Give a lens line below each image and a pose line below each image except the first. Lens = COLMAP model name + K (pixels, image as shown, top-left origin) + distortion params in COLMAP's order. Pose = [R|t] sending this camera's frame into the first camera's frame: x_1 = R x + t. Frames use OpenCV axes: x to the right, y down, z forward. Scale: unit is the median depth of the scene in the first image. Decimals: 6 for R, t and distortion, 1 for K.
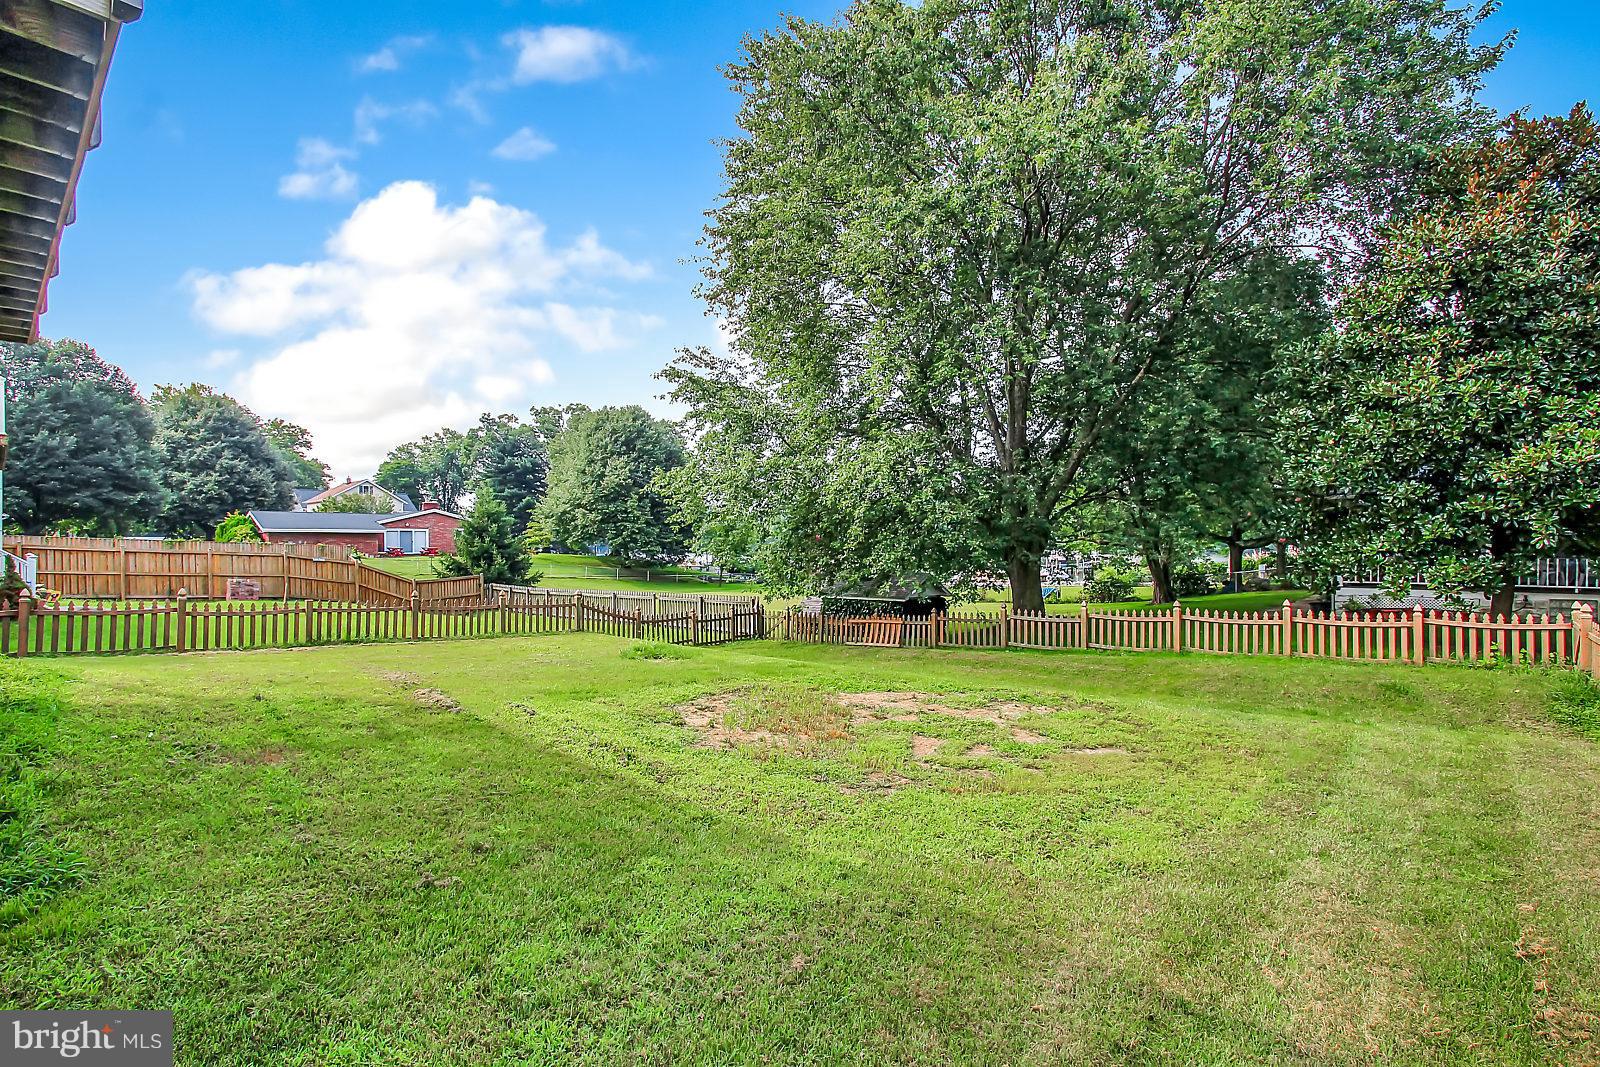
lens RADIAL K [[746.7, 0, 812.5], [0, 746.7, 551.3], [0, 0, 1]] dist [-0.013369, -0.000356]
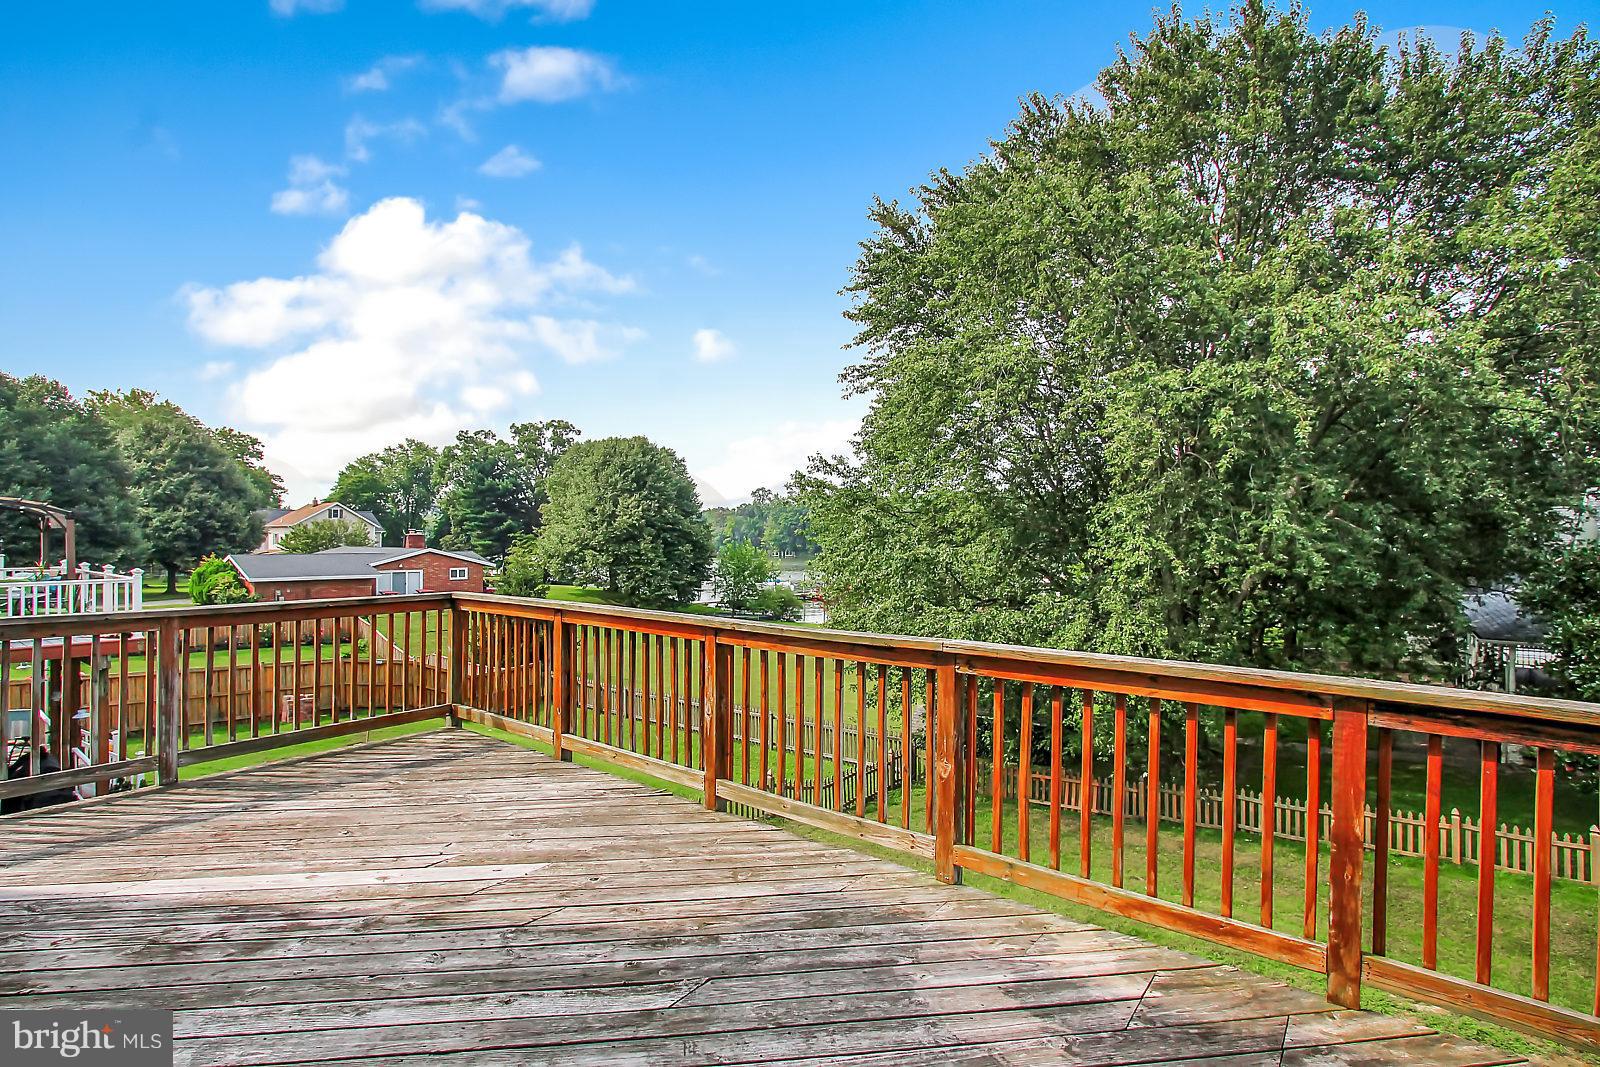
lens RADIAL K [[751.8, 0, 805.5], [0, 751.8, 538.6], [0, 0, 1]] dist [-0.016693, 0.000708]
pose [[0.997466, 0.007379, 0.070756, -0.102630], [-0.007070, 0.999964, -0.004612, -0.067353], [-0.070788, 0.004100, 0.997483, 0.028863]]
